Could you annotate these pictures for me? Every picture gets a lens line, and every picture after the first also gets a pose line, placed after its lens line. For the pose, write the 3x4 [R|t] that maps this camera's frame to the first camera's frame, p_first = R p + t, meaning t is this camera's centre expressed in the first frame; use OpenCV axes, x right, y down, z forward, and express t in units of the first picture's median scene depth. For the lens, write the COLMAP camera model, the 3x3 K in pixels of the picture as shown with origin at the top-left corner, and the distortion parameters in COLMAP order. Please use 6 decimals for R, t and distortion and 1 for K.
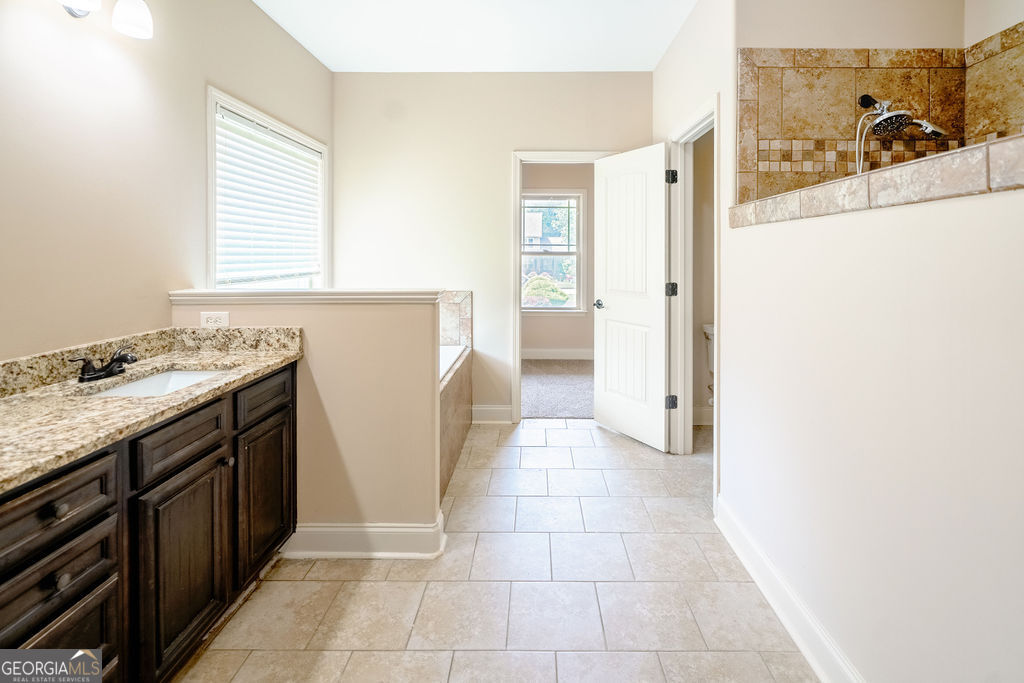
lens RADIAL K [[448.0, 0, 534.3], [0, 448.0, 343.8], [0, 0, 1]] dist [-0.000682, 0.000064]
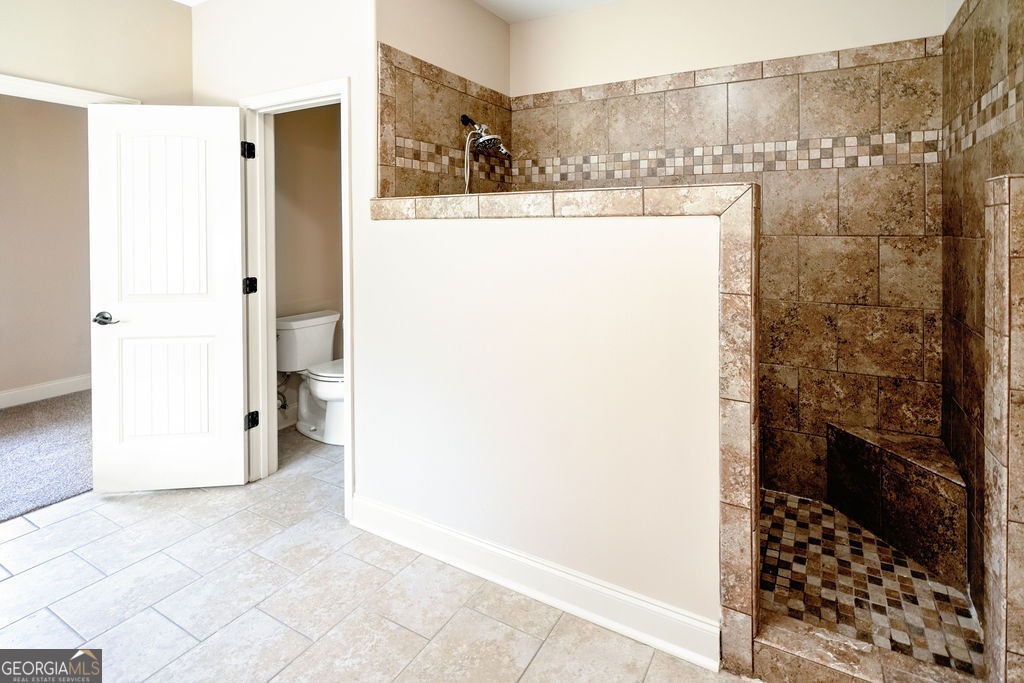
lens RADIAL K [[484.4, 0, 512.2], [0, 484.4, 313.9], [0, 0, 1]] dist [0.001269, -0.000160]
pose [[0.476988, -0.167842, 0.862735, -0.404539], [0.180464, 0.979385, 0.090761, -0.112173], [-0.860184, 0.112401, 0.497444, 0.271429]]
